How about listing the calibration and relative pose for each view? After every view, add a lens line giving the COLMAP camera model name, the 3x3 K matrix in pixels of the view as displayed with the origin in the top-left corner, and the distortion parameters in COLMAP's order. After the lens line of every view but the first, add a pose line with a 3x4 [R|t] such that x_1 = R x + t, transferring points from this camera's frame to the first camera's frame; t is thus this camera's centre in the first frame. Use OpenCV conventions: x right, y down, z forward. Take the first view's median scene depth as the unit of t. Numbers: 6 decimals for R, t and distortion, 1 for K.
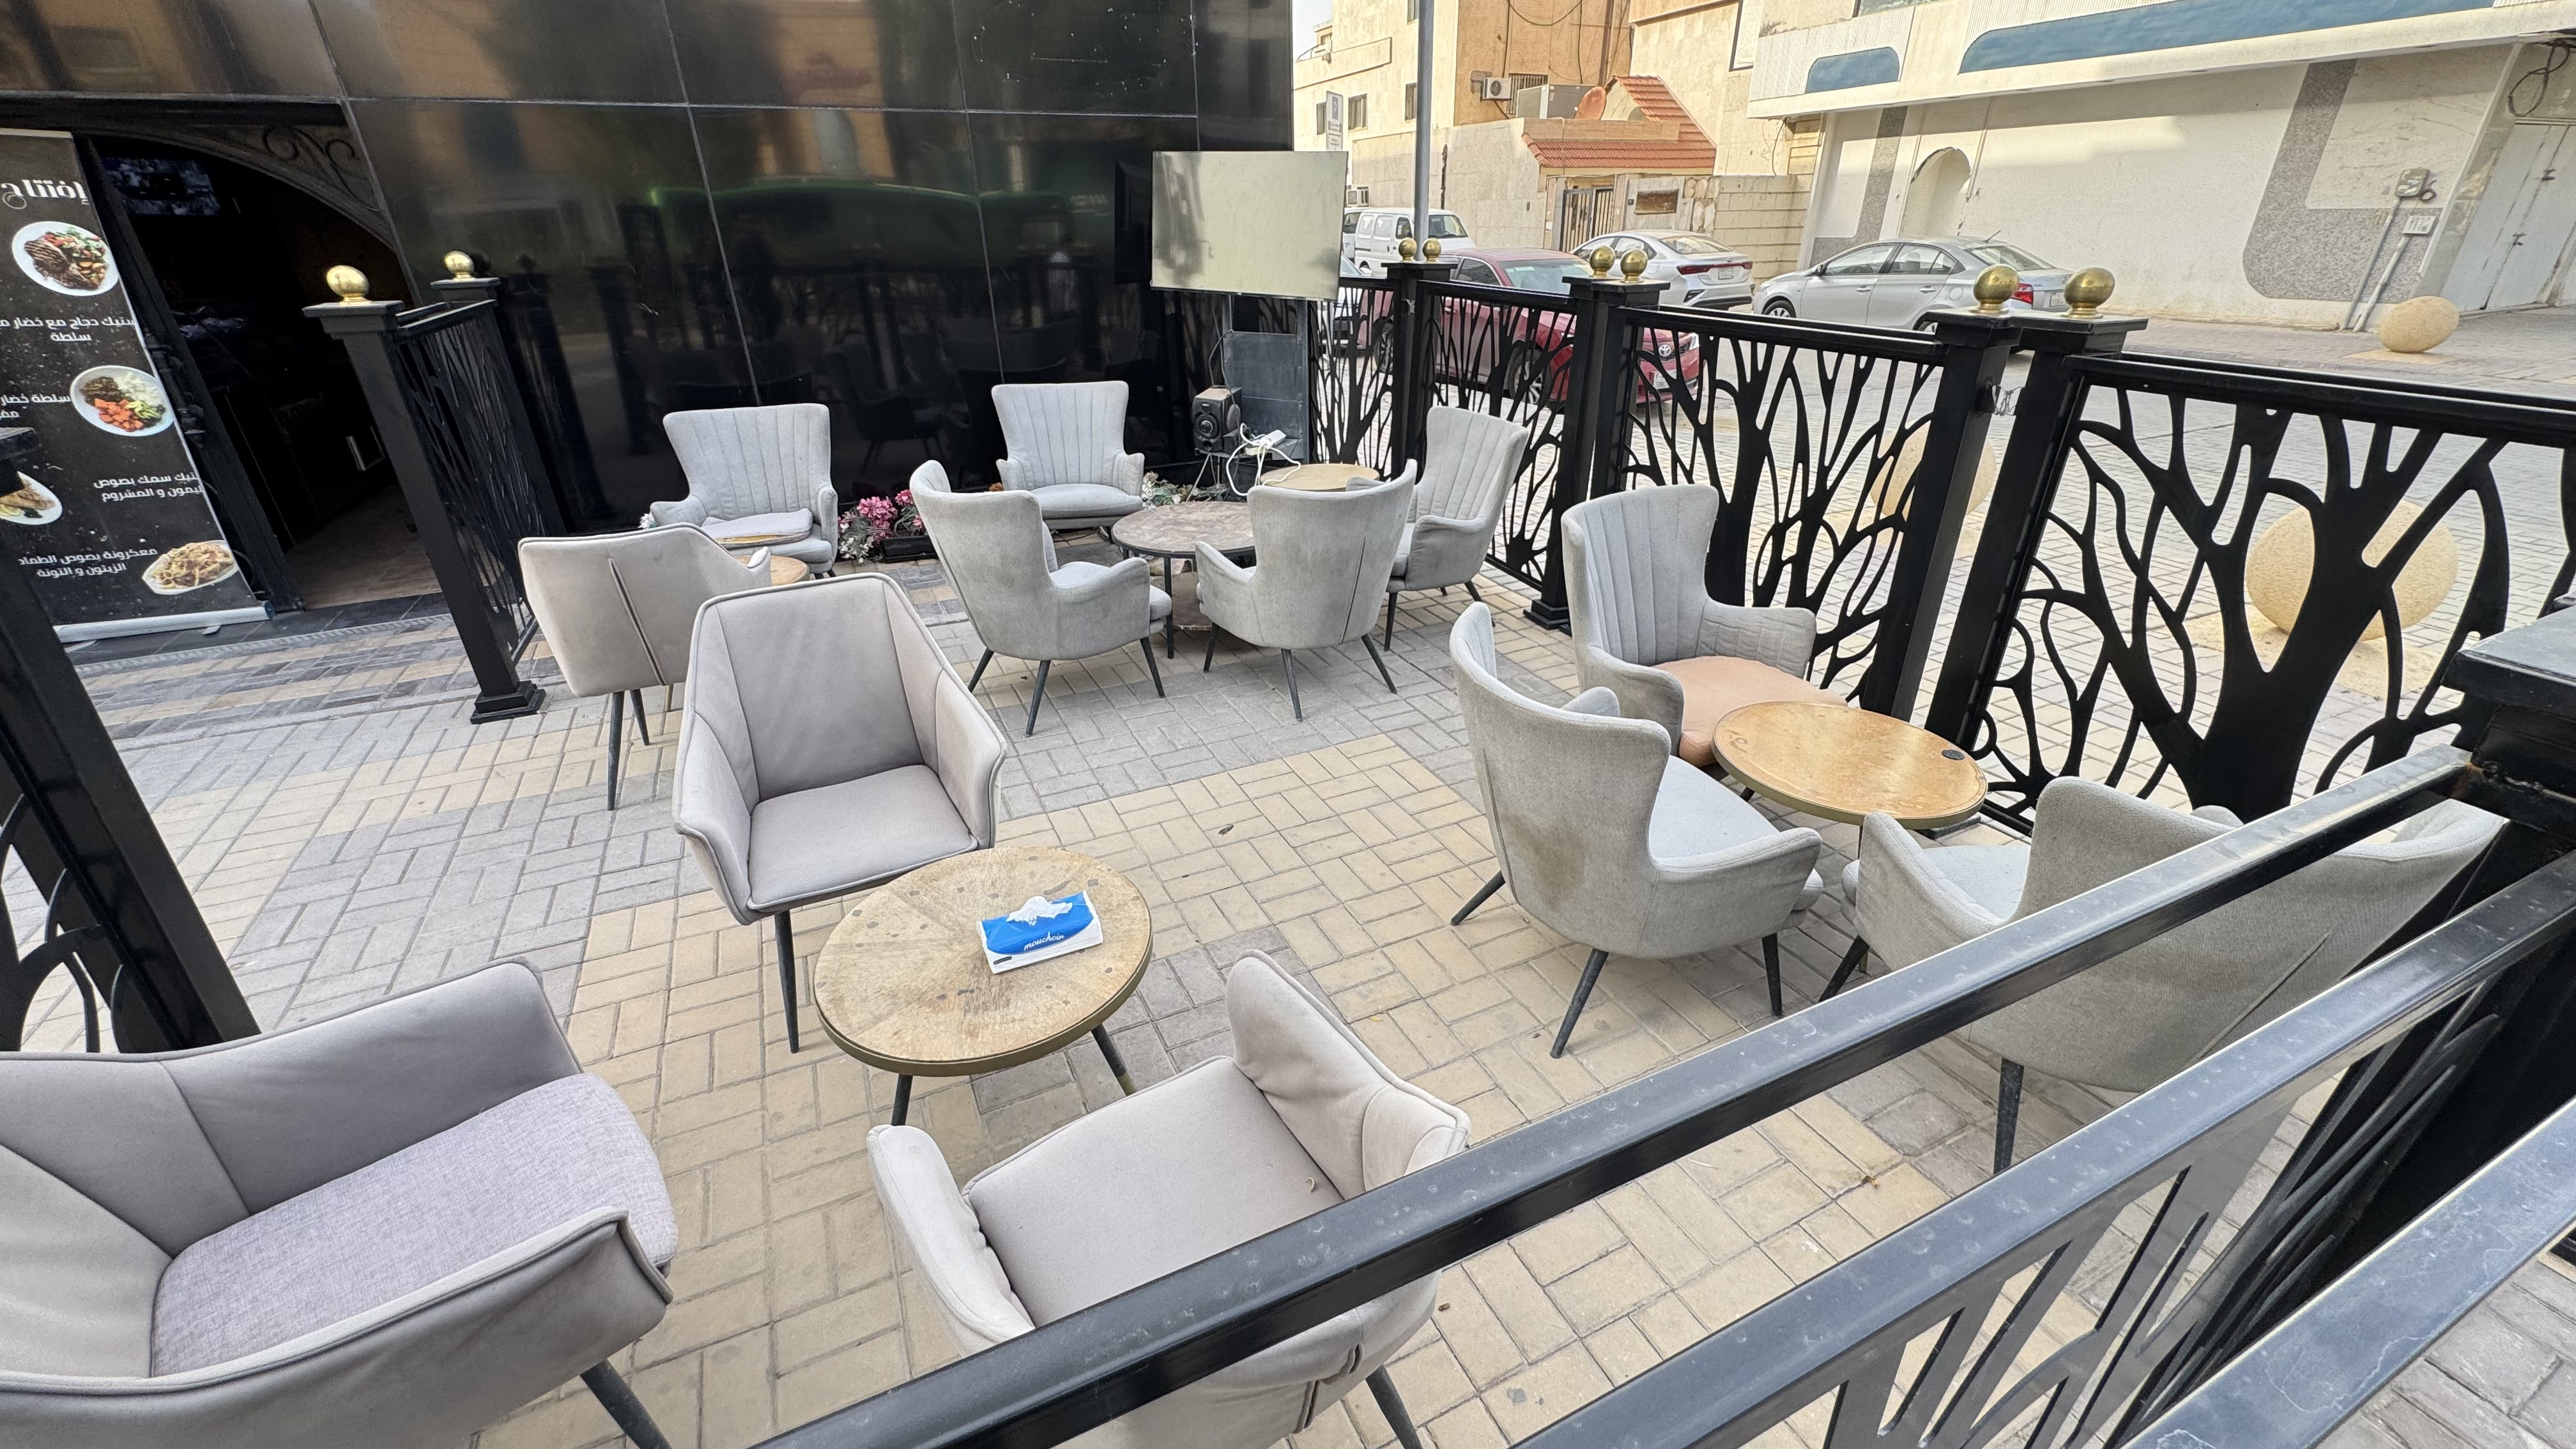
lens RADIAL K [[1058.0, 0, 1299.4], [0, 1058.0, 796.4], [0, 0, 1]] dist [-0.024577, 0.000052]
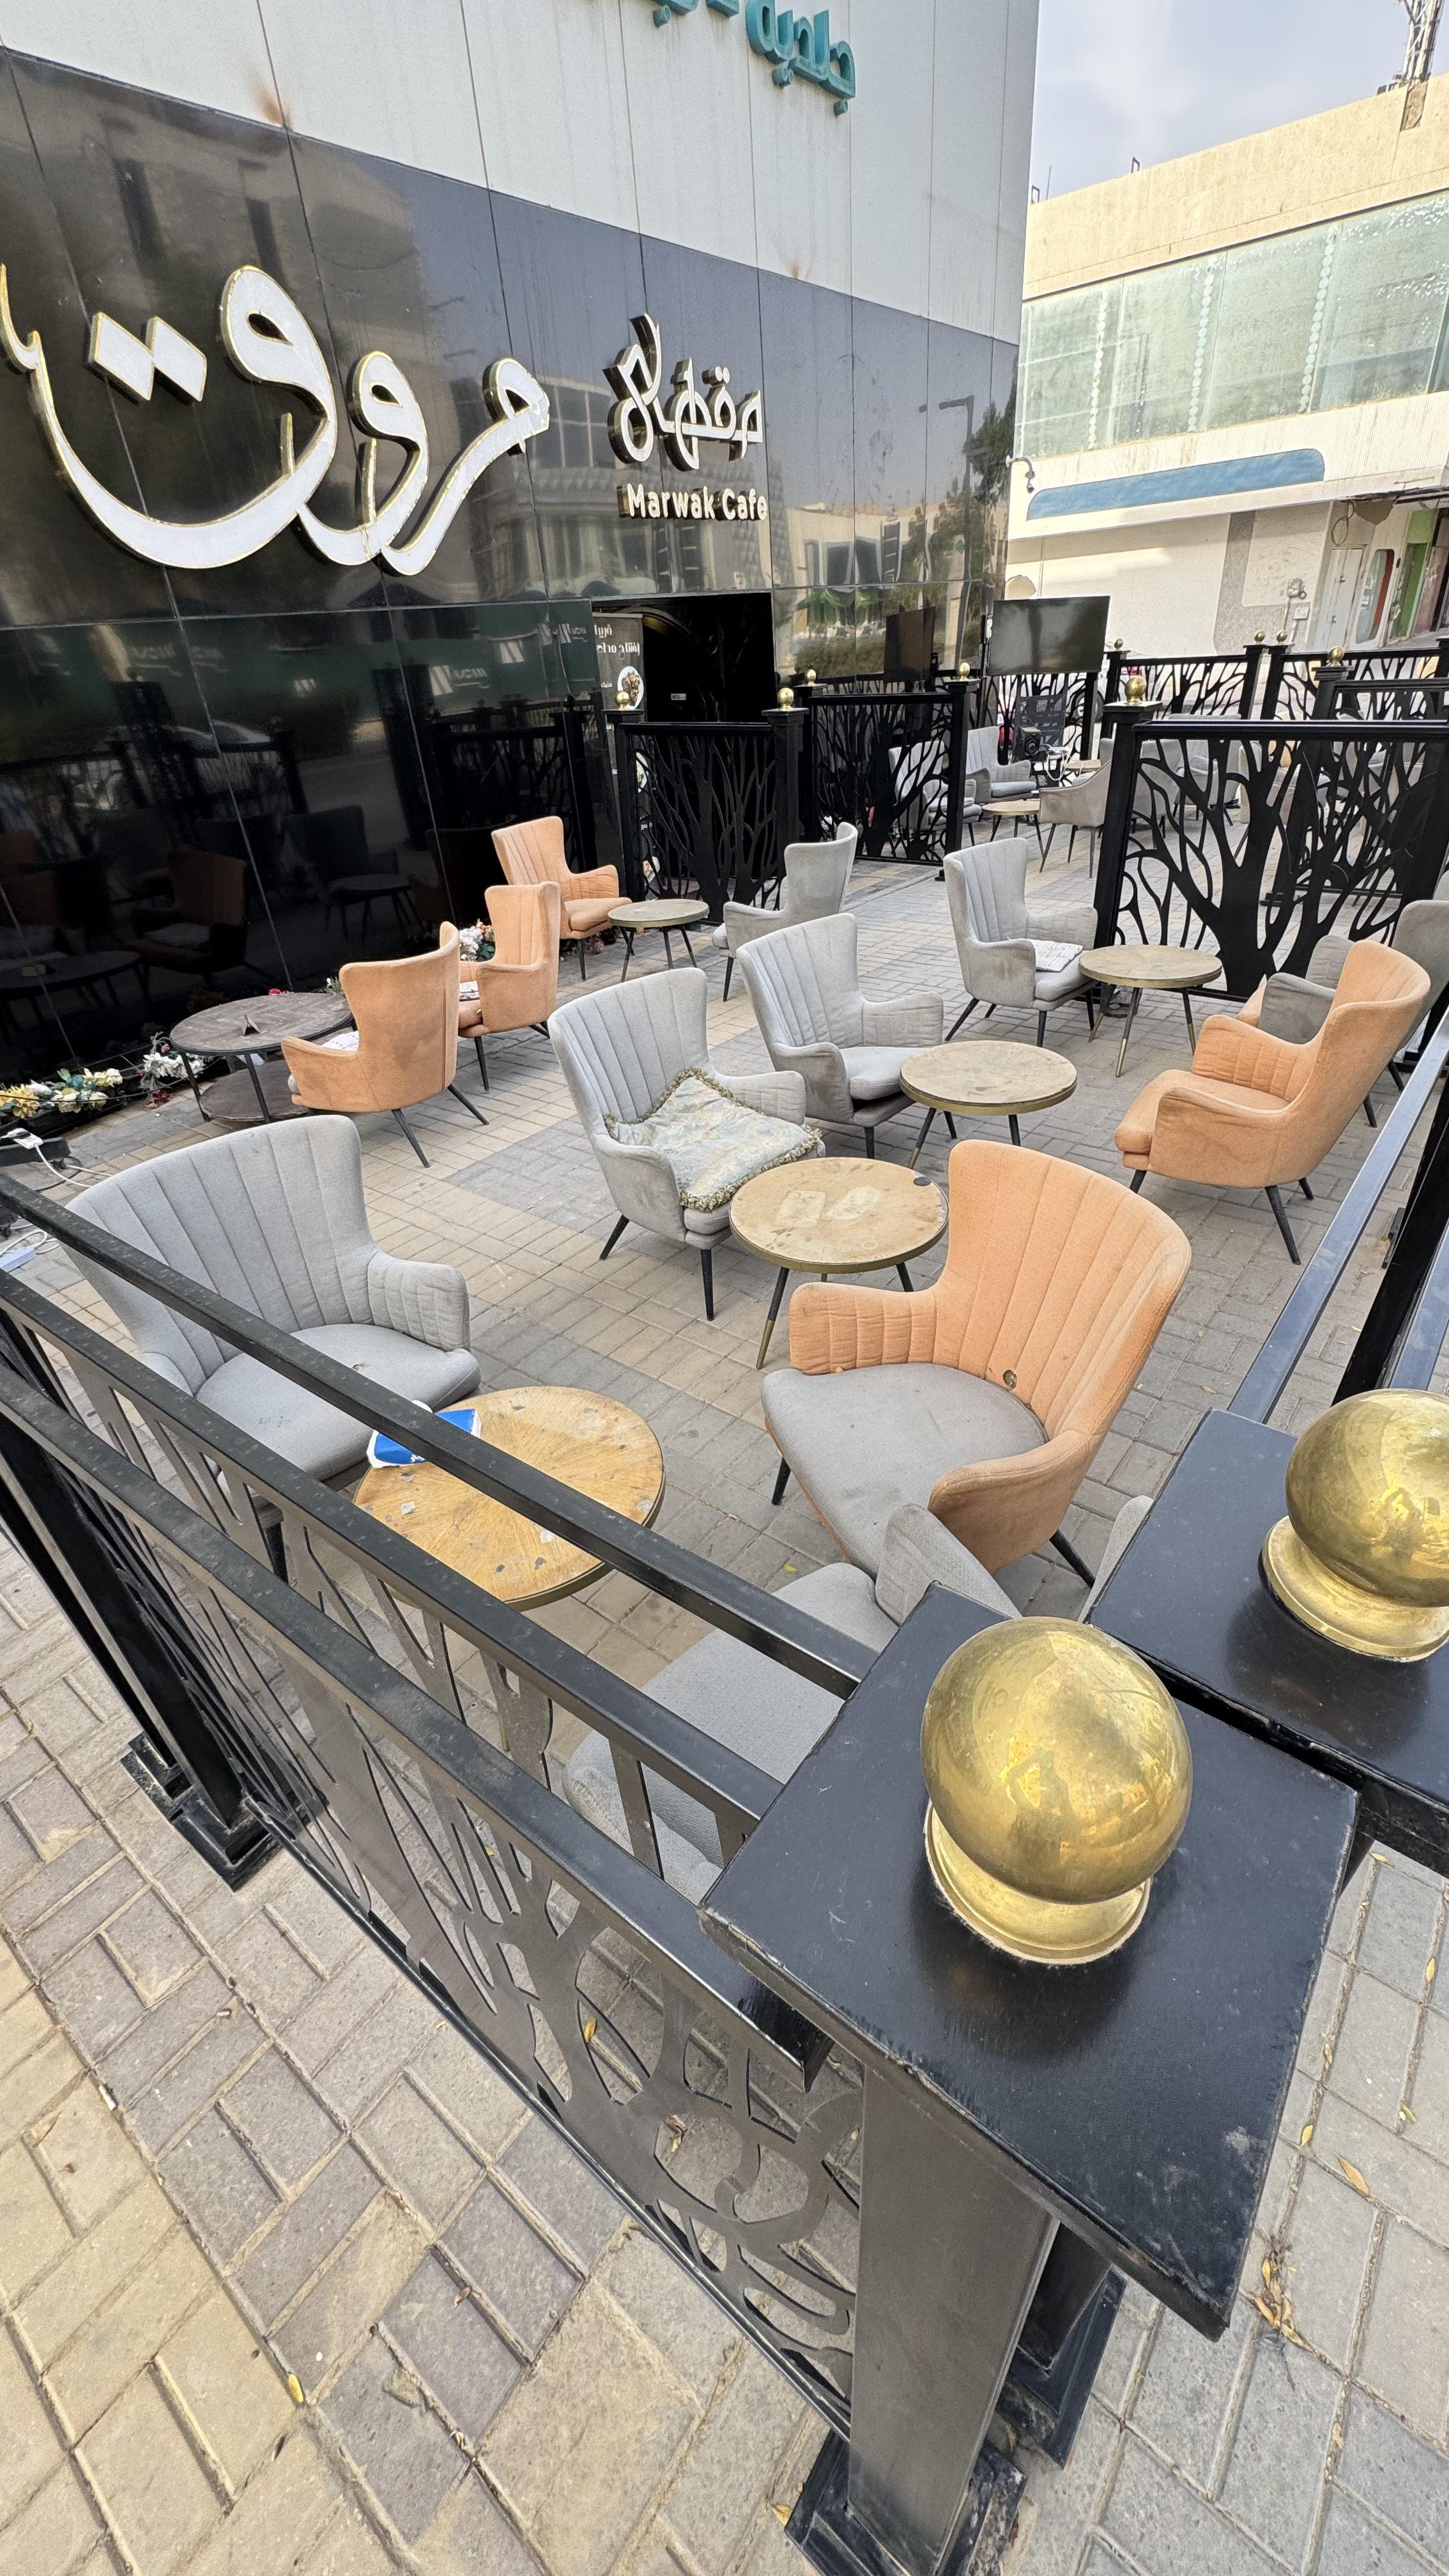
lens RADIAL K [[1012.1, 0, 724.5], [0, 1012.1, 1288.0], [0, 0, 1]] dist [0.000405, 0.000038]
pose [[0.955245, -0.212755, 0.205528, -0.574277], [0.197554, 0.975957, 0.092091, 0.269995], [-0.220179, -0.047366, 0.974309, -0.696602]]
